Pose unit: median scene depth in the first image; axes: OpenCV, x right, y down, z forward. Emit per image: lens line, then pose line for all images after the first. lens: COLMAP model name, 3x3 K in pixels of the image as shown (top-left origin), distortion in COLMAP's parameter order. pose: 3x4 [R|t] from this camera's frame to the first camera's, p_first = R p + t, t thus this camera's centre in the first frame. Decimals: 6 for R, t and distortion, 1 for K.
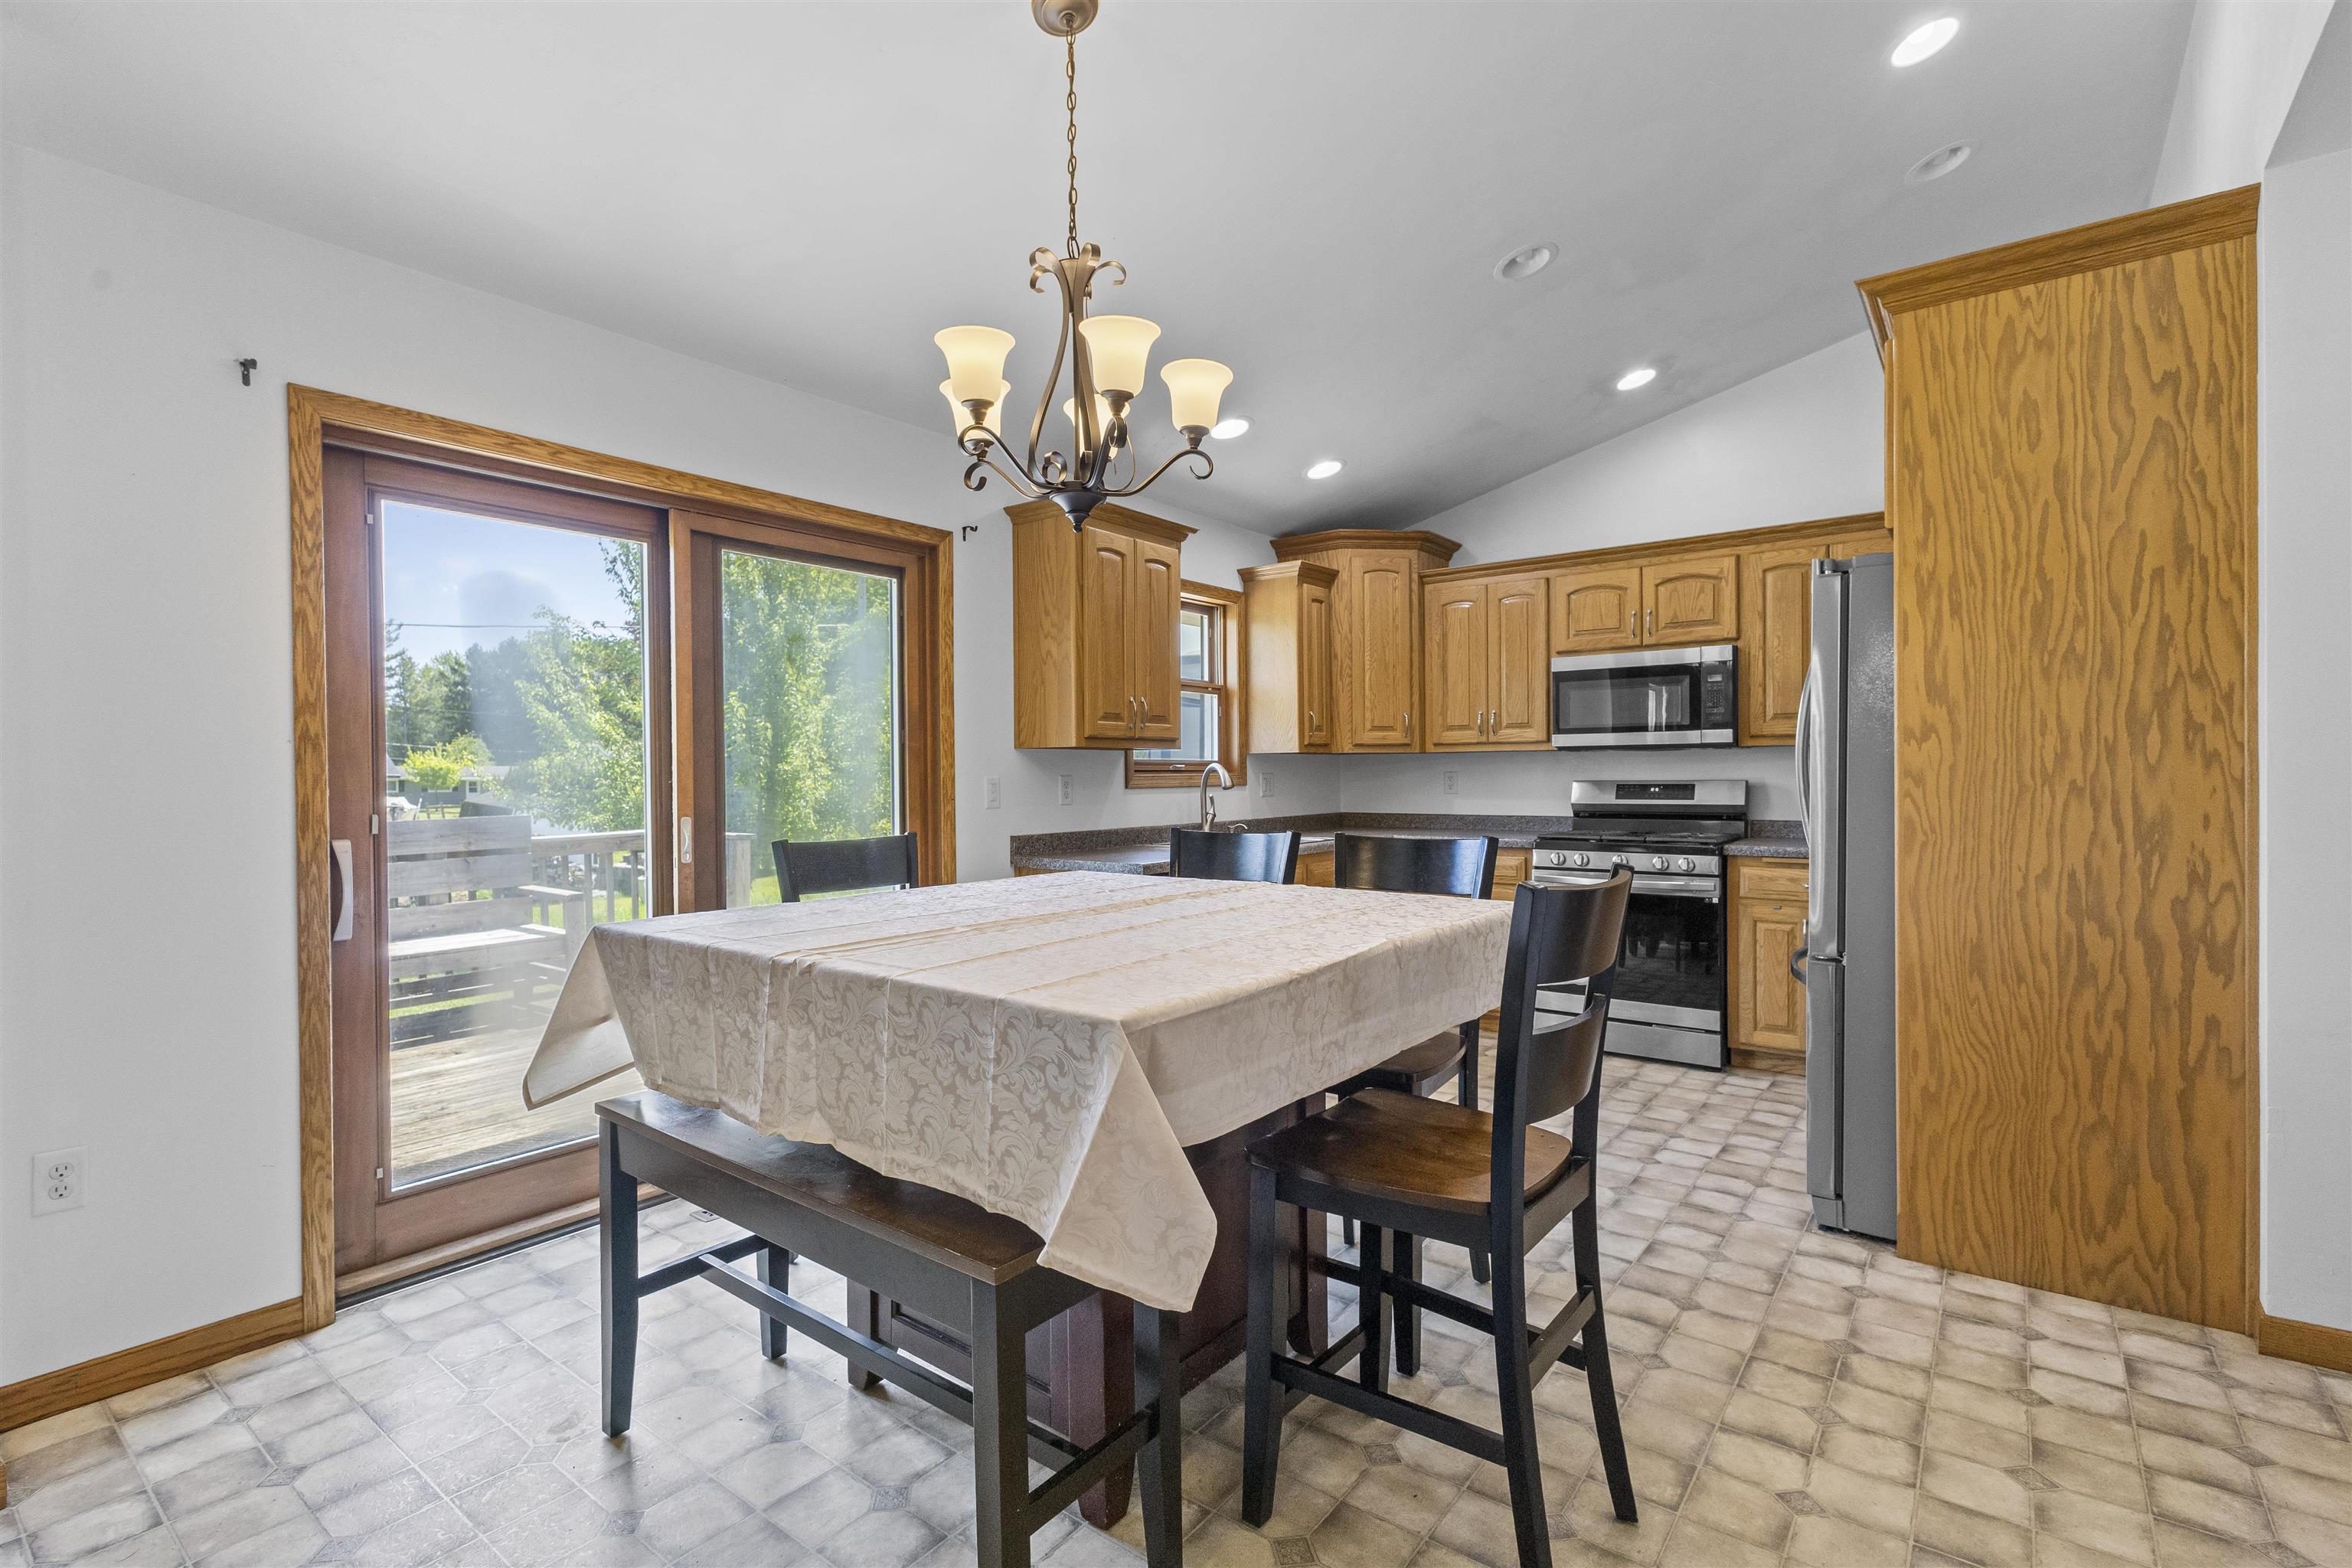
lens RADIAL K [[1072.2, 0, 1168.5], [0, 1072.2, 783.3], [0, 0, 1]] dist [0.006969, -0.001881]
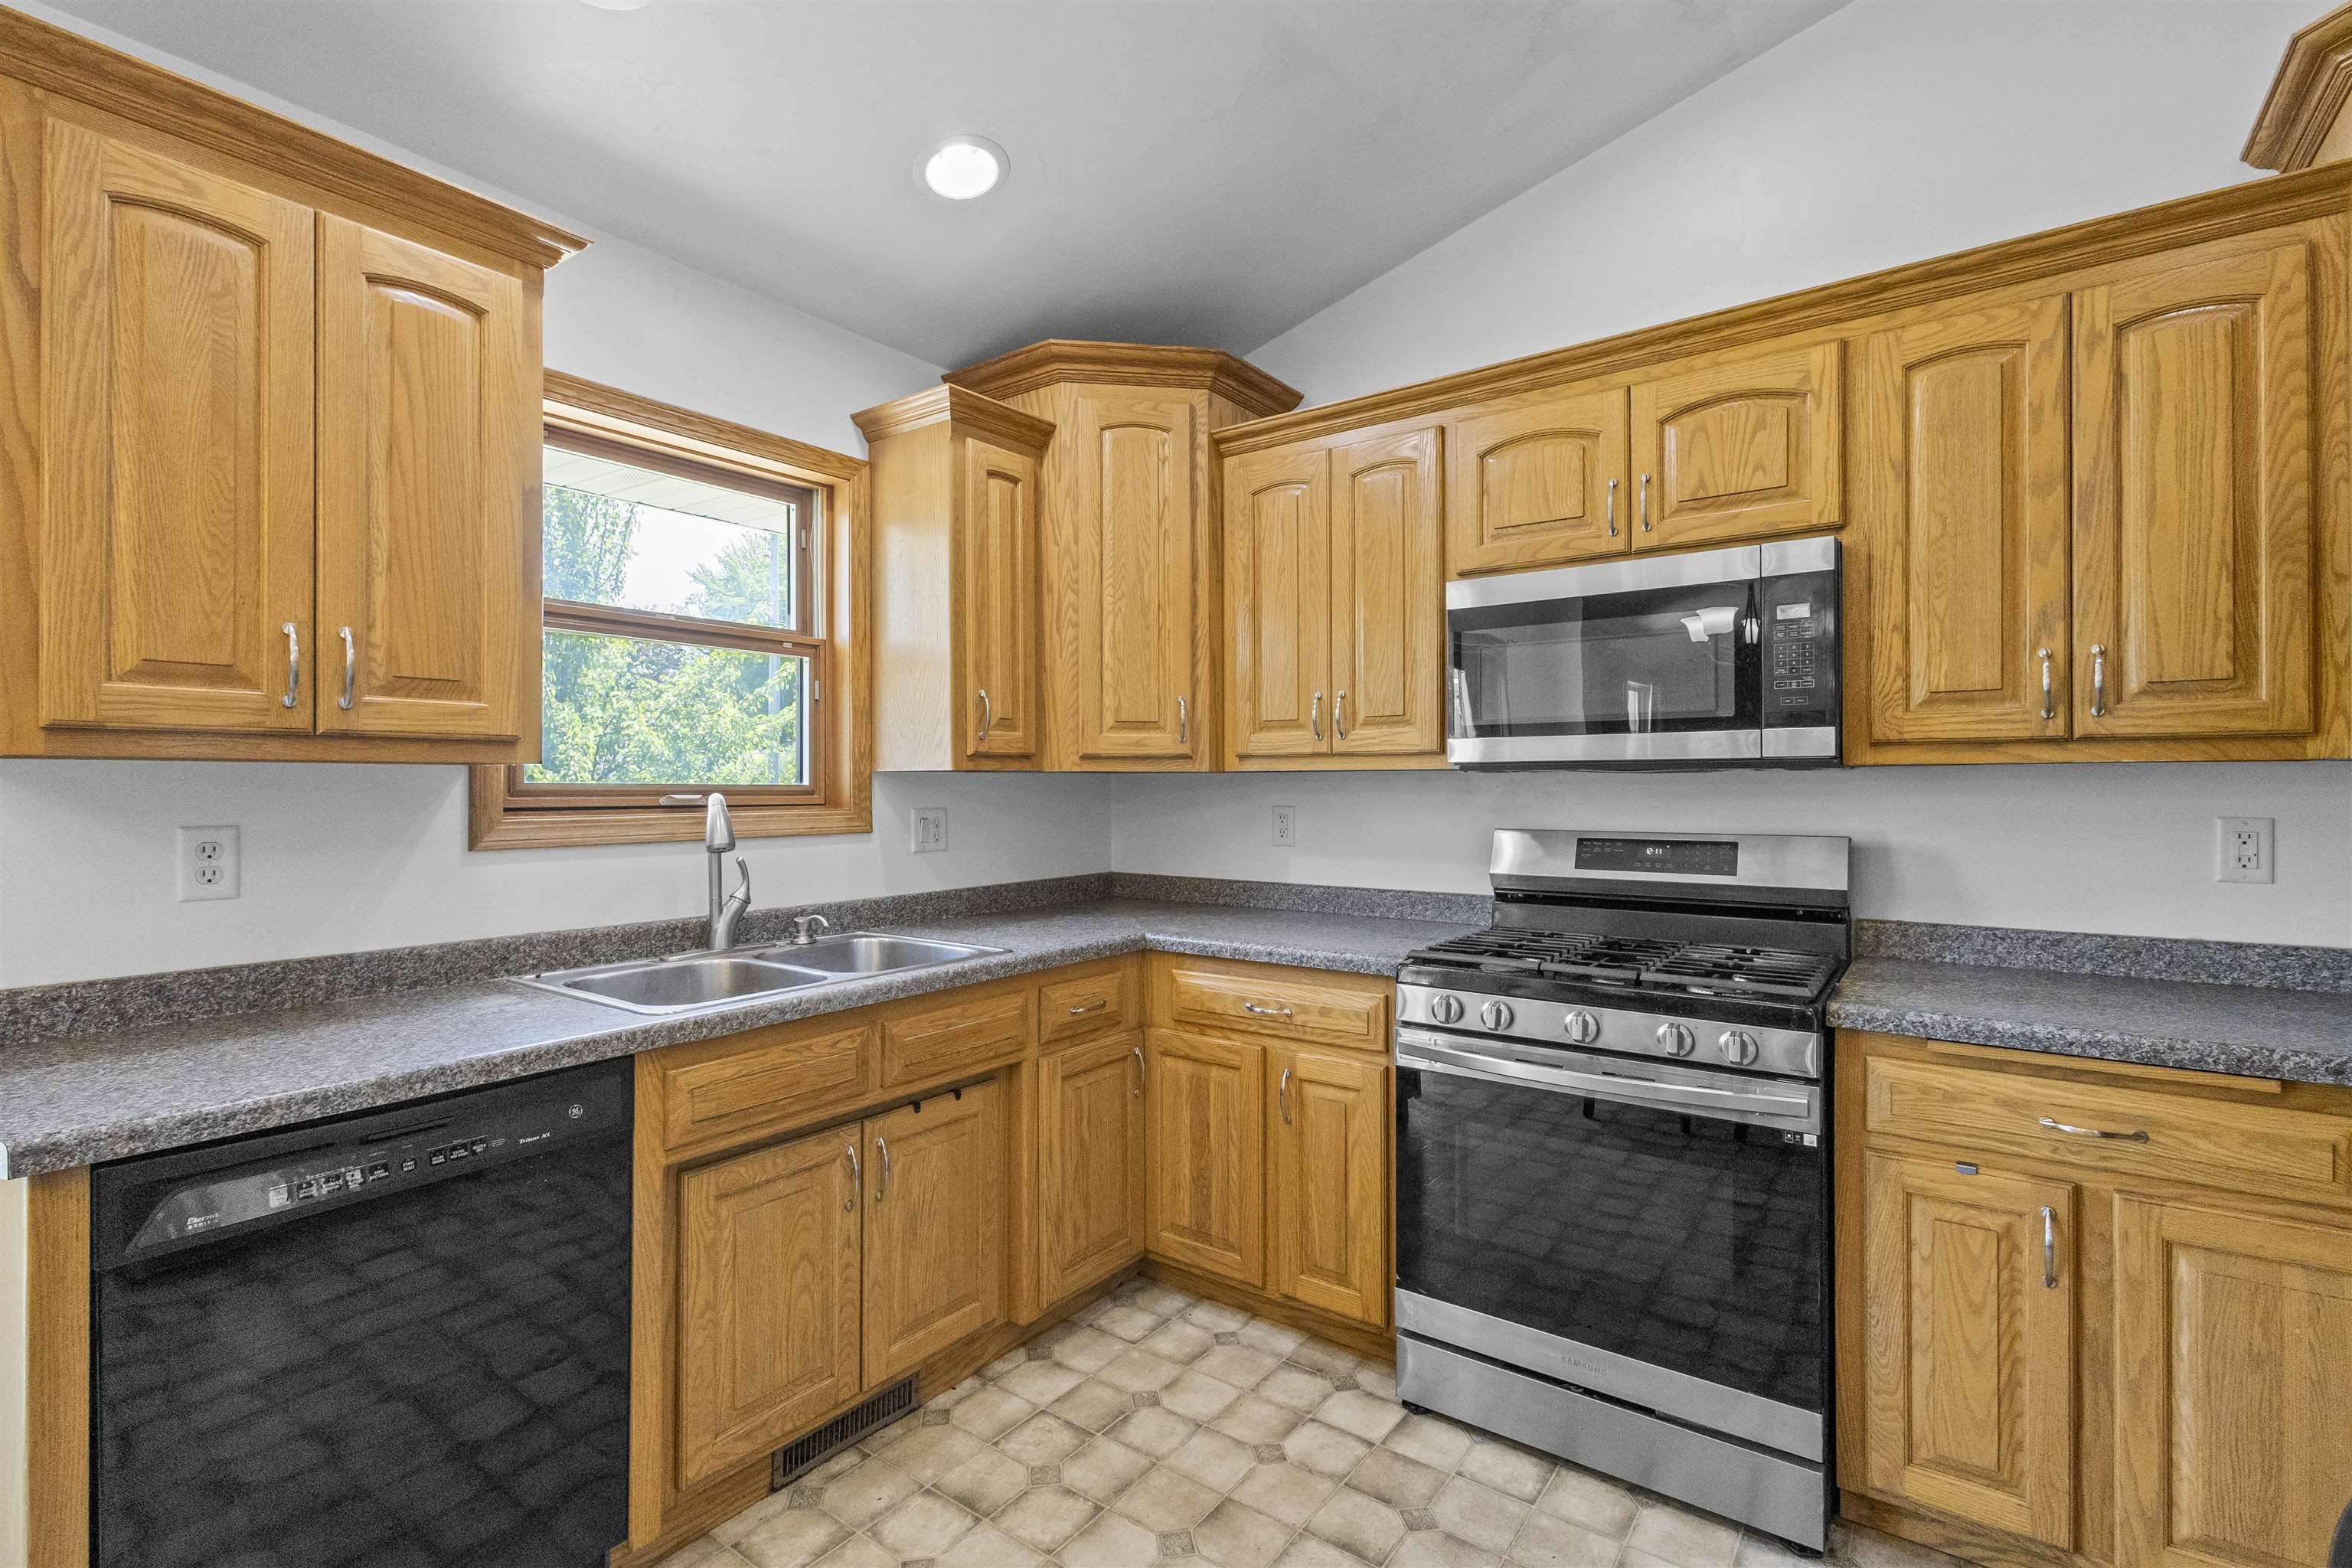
lens RADIAL K [[1072.2, 0, 1164.0], [0, 1072.2, 781.3], [0, 0, 1]] dist [0.006969, -0.001881]
pose [[0.999806, 0.007035, 0.018371, 0.239455], [-0.006815, 0.999905, -0.011993, -0.020640], [-0.018453, 0.011865, 0.999759, 0.559111]]
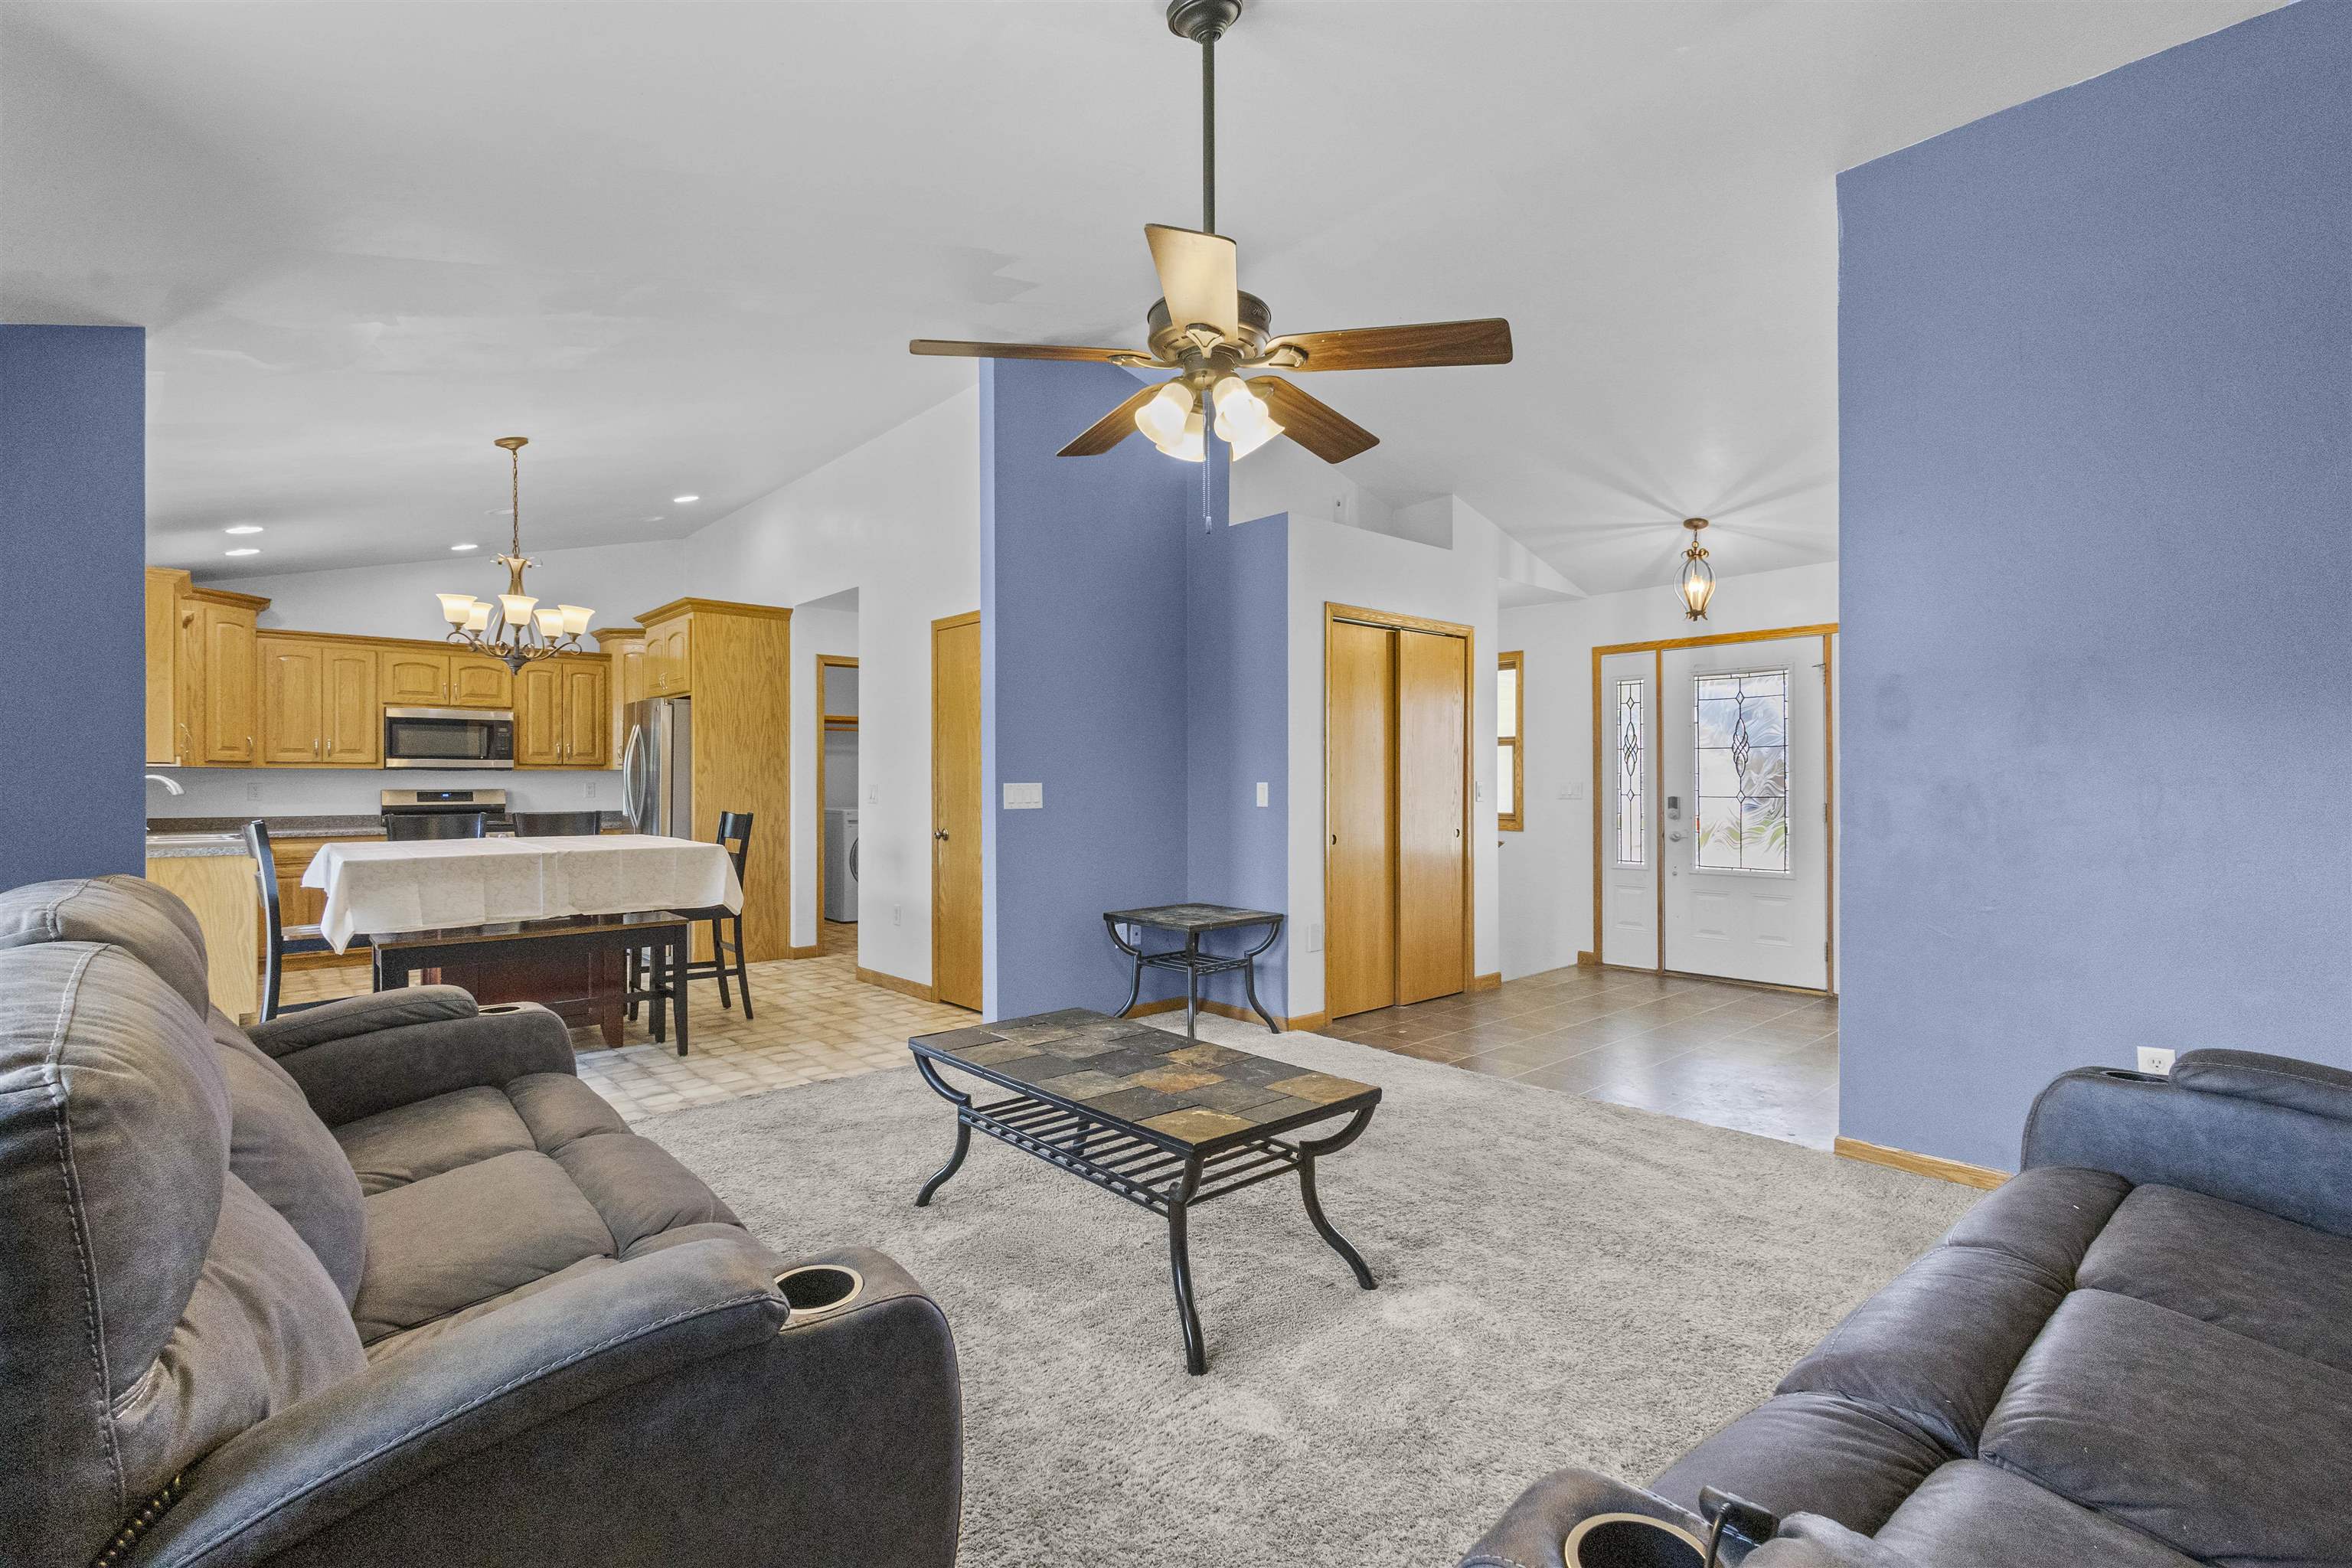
lens RADIAL K [[1072.2, 0, 1176.2], [0, 1072.2, 781.3], [0, 0, 1]] dist [0.006969, -0.001881]
pose [[0.181885, 0.009454, 0.983274, -0.985730], [0.007881, 0.999908, -0.011071, 0.011820], [-0.983288, 0.009763, 0.181794, -0.372055]]
